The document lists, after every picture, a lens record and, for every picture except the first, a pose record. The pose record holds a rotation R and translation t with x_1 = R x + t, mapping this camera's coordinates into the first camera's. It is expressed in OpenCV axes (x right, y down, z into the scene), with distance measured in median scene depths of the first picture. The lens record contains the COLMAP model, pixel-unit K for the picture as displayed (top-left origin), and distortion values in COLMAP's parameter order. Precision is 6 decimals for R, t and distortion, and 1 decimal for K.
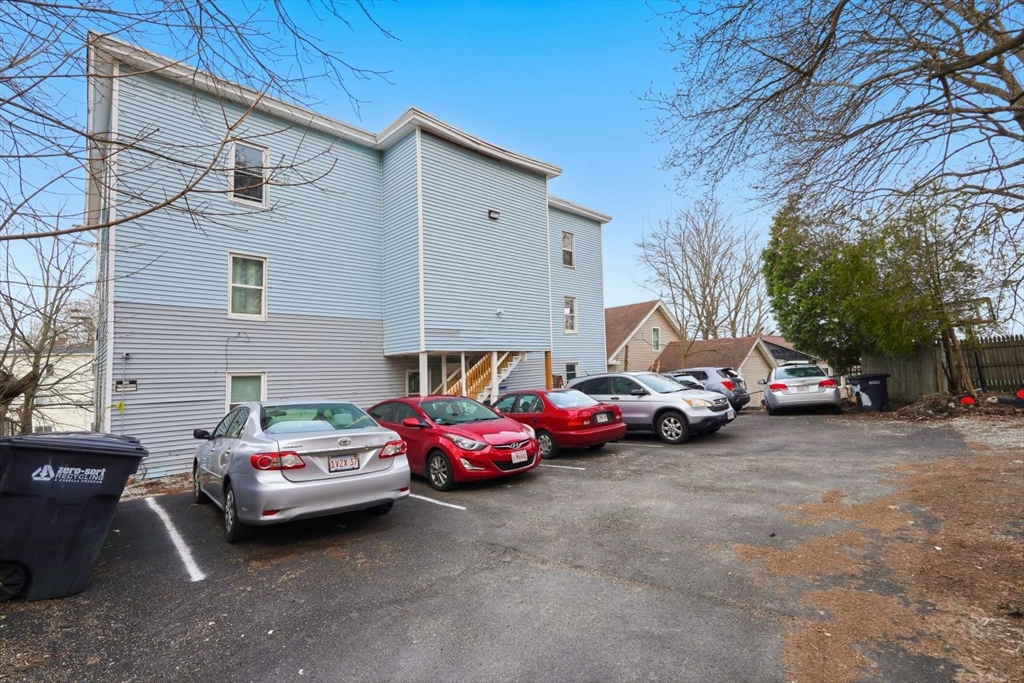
lens RADIAL K [[457.2, 0, 512.0], [0, 457.2, 341.5], [0, 0, 1]] dist [-0.002017, -0.000201]
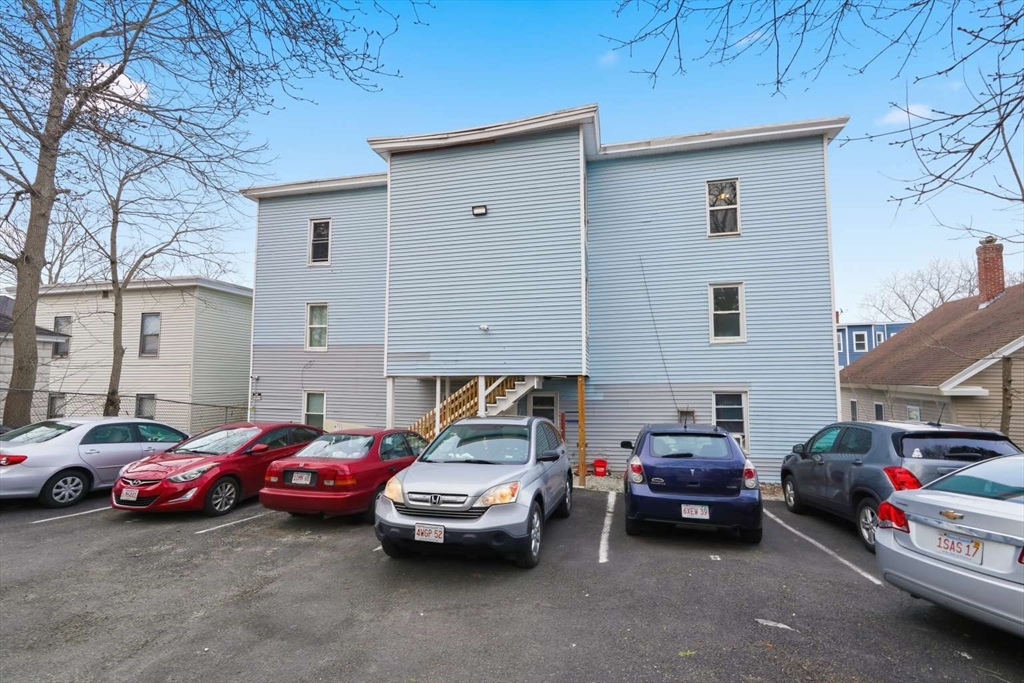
lens RADIAL K [[457.2, 0, 512.0], [0, 457.2, 341.5], [0, 0, 1]] dist [-0.002017, -0.000201]
pose [[0.533824, -0.045046, -0.844395, 0.683551], [0.027134, 0.998978, -0.036139, -0.009751], [0.845160, -0.003620, 0.534501, 0.613849]]
